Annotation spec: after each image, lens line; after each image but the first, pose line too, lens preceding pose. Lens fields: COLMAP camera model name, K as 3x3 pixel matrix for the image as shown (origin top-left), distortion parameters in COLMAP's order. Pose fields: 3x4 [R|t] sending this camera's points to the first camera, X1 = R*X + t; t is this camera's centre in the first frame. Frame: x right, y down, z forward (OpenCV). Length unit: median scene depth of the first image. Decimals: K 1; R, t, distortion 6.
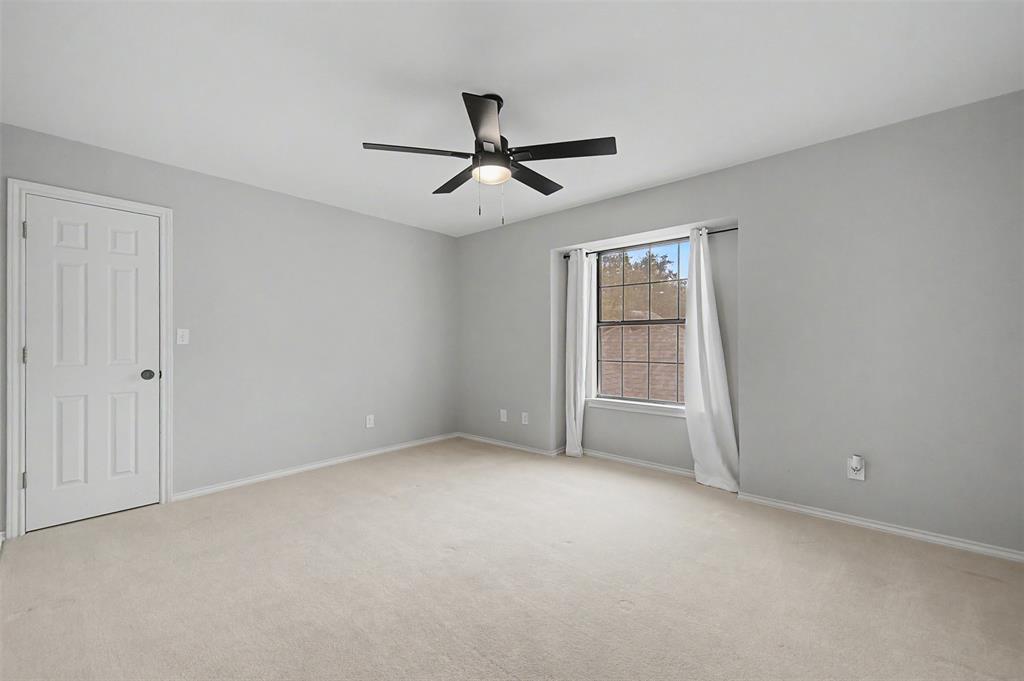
lens RADIAL K [[406.3, 0, 512.0], [0, 406.3, 340.5], [0, 0, 1]] dist [0.000825, 0.000048]
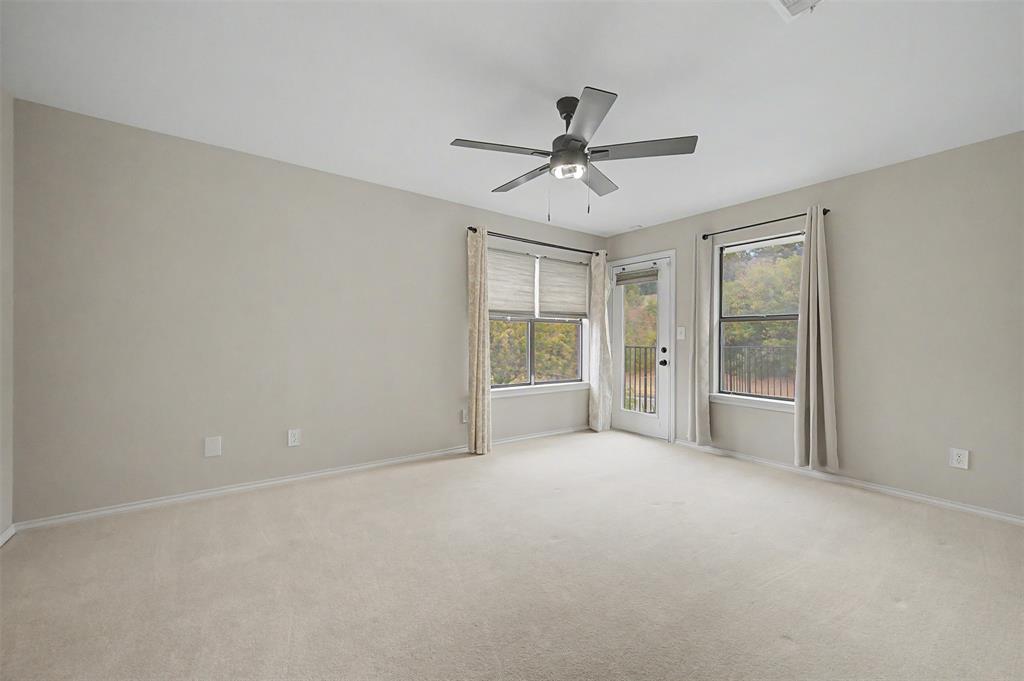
lens RADIAL K [[406.3, 0, 512.0], [0, 406.3, 340.5], [0, 0, 1]] dist [0.000825, 0.000048]
pose [[0.999580, -0.013193, 0.025818, -0.275175], [0.013062, 0.999901, 0.005253, -0.001393], [-0.025885, -0.004914, 0.999653, -0.001997]]
